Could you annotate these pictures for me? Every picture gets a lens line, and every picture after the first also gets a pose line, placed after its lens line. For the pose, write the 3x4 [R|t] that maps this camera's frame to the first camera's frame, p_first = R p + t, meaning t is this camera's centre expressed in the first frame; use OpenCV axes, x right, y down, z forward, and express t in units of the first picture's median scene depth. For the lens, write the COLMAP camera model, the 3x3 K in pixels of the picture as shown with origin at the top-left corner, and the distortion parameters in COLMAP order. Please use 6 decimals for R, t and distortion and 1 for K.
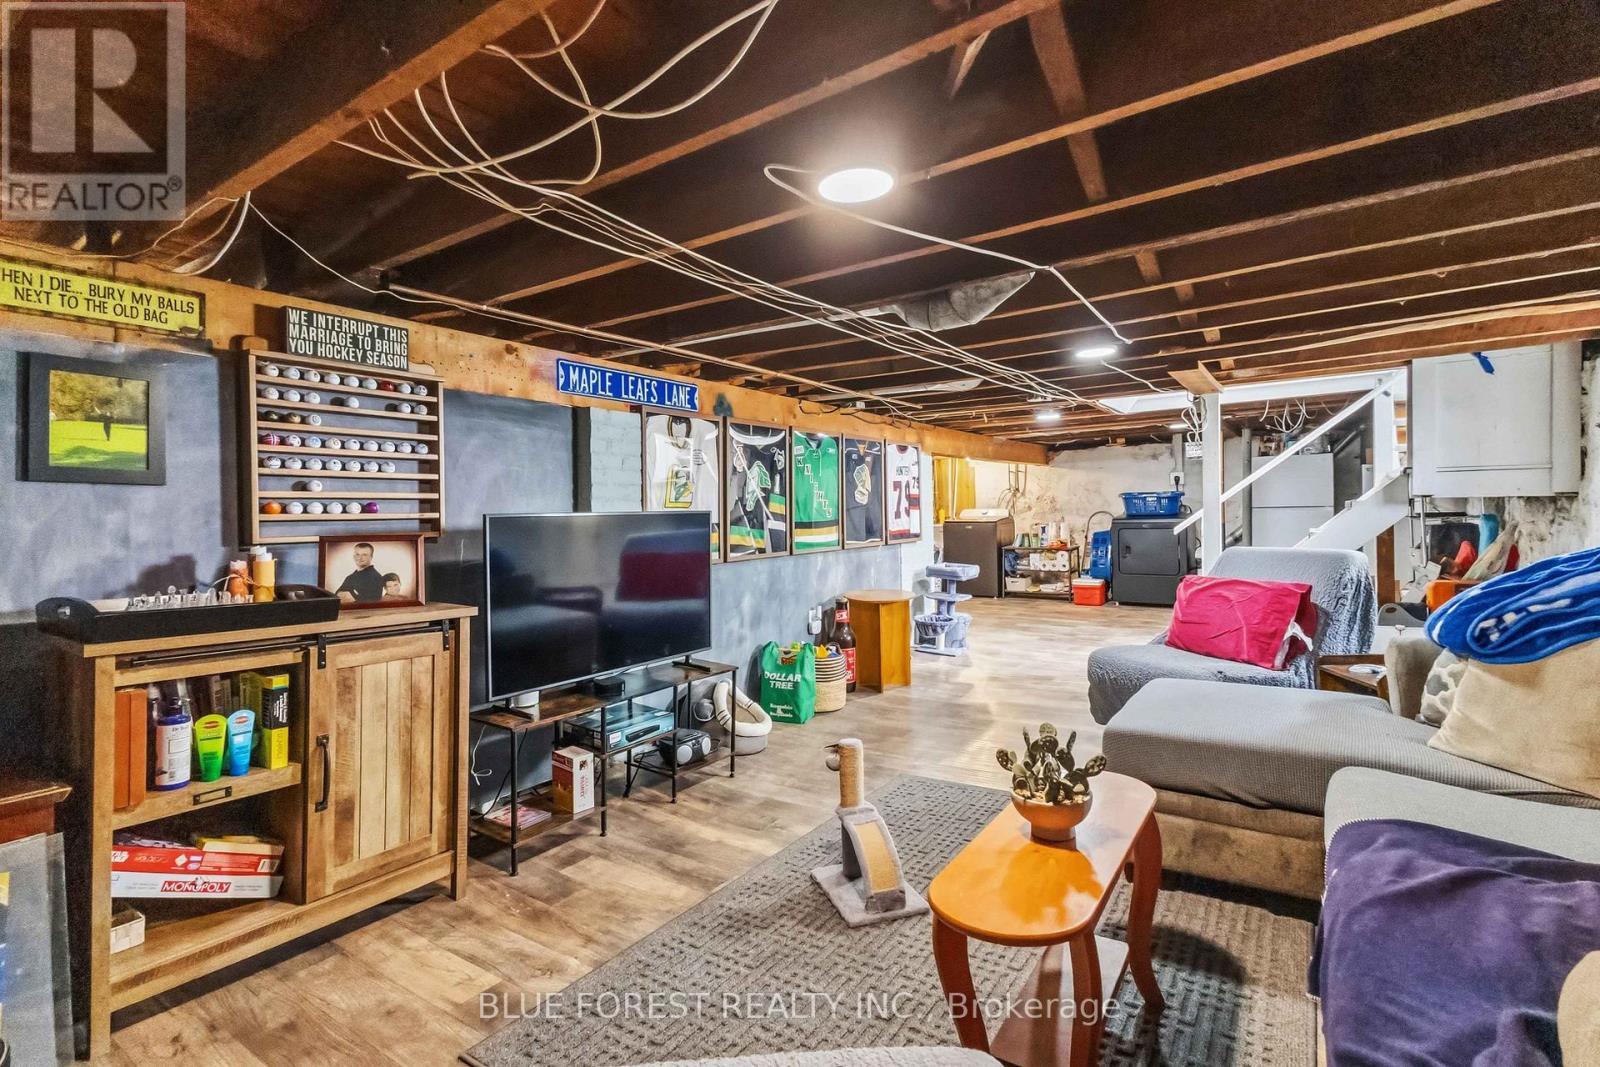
lens RADIAL K [[746.9, 0, 800.8], [0, 746.9, 515.6], [0, 0, 1]] dist [0.017944, -0.000110]
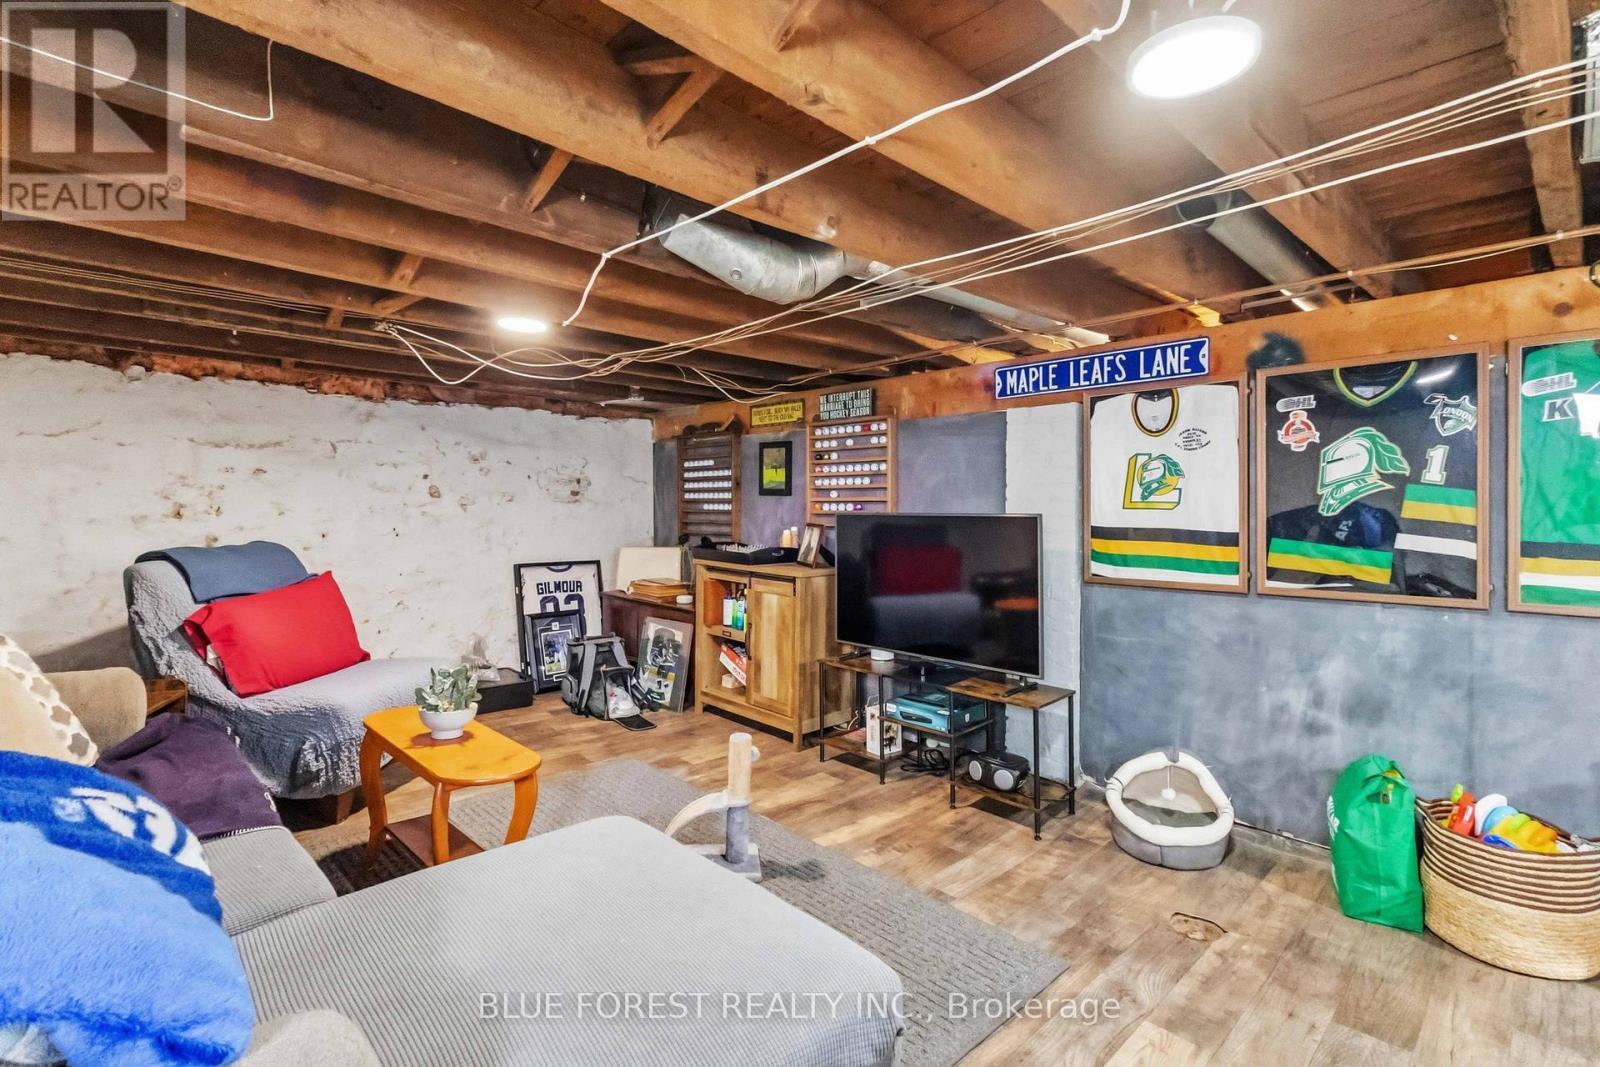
lens RADIAL K [[746.9, 0, 800.8], [0, 746.9, 515.6], [0, 0, 1]] dist [0.017944, -0.000110]
pose [[-0.188553, 0.017987, -0.981898, 0.711603], [-0.011163, 0.999728, 0.020458, -0.016496], [0.982000, 0.014819, -0.188301, 0.847190]]
